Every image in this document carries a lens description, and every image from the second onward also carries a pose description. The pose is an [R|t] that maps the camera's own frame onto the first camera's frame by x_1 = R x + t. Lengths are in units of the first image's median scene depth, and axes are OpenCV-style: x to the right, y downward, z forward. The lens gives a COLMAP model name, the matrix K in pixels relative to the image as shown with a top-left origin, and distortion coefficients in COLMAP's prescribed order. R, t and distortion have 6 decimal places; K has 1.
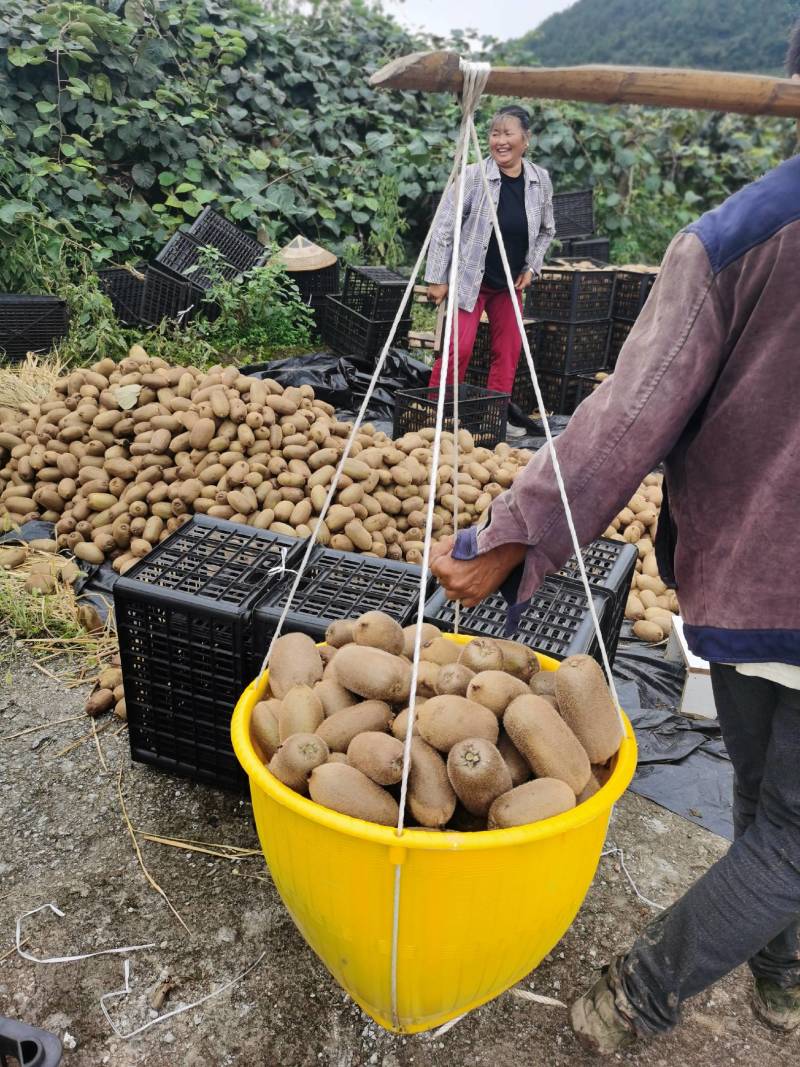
lens RADIAL K [[815.5, 0, 400.0], [0, 815.5, 533.5], [0, 0, 1]] dist [0.003010, -0.002714]
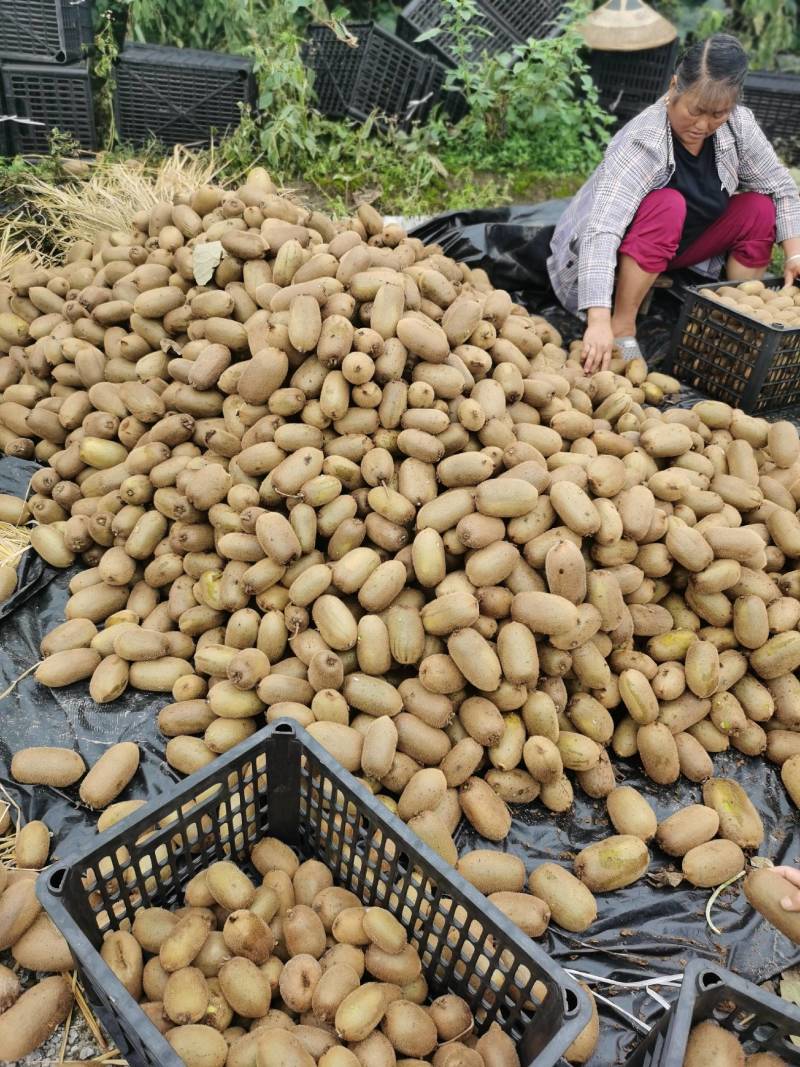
lens RADIAL K [[815.5, 0, 400.0], [0, 815.5, 533.5], [0, 0, 1]] dist [0.003010, -0.002714]
pose [[0.919004, 0.264714, -0.292162, 0.026988], [-0.188713, 0.946011, 0.263534, -0.178538], [0.346150, -0.187054, 0.919343, 0.499014]]
